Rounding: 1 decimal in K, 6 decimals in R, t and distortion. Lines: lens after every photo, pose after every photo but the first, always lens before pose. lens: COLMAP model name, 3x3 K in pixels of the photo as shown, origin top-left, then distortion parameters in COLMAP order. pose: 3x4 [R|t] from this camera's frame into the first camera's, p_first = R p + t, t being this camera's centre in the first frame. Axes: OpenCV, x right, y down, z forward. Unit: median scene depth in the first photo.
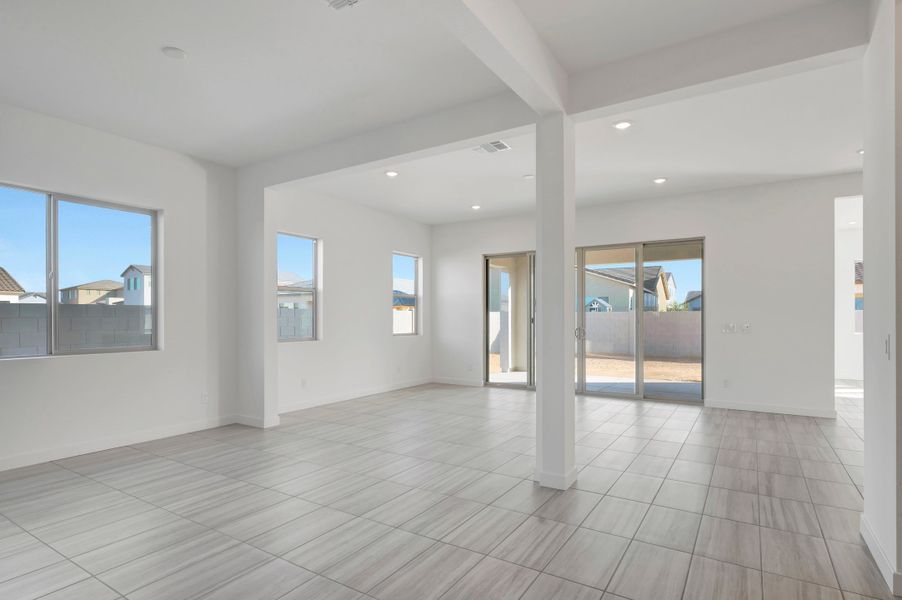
lens RADIAL K [[476.4, 0, 445.6], [0, 476.4, 316.2], [0, 0, 1]] dist [-0.001475, 0.000383]
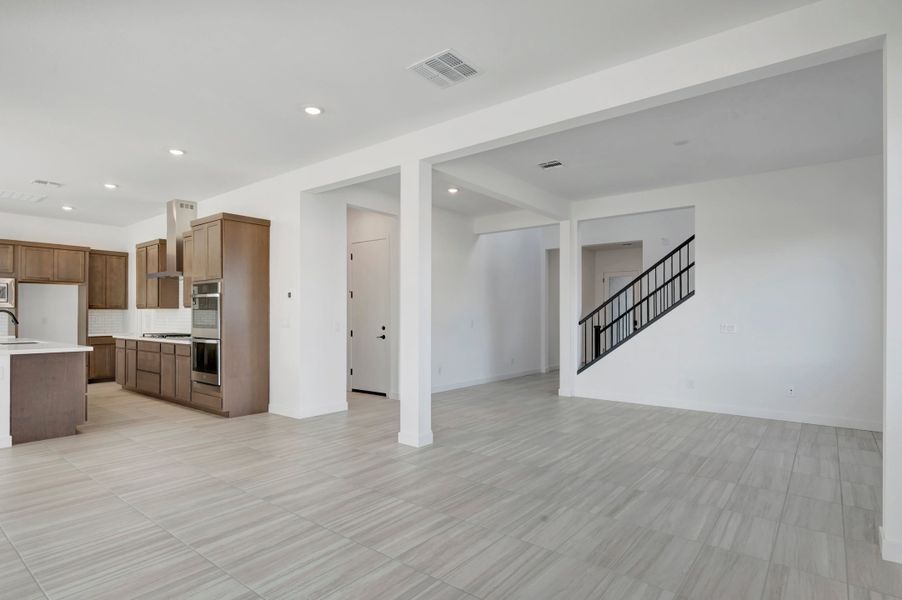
lens RADIAL K [[475.6, 0, 449.6], [0, 475.6, 310.2], [0, 0, 1]] dist [-0.002113, -0.000369]
pose [[-0.994819, -0.001405, 0.101655, 0.006862], [-0.002539, 0.999936, -0.011021, 0.002074], [-0.101633, -0.011222, -0.994759, 1.776442]]
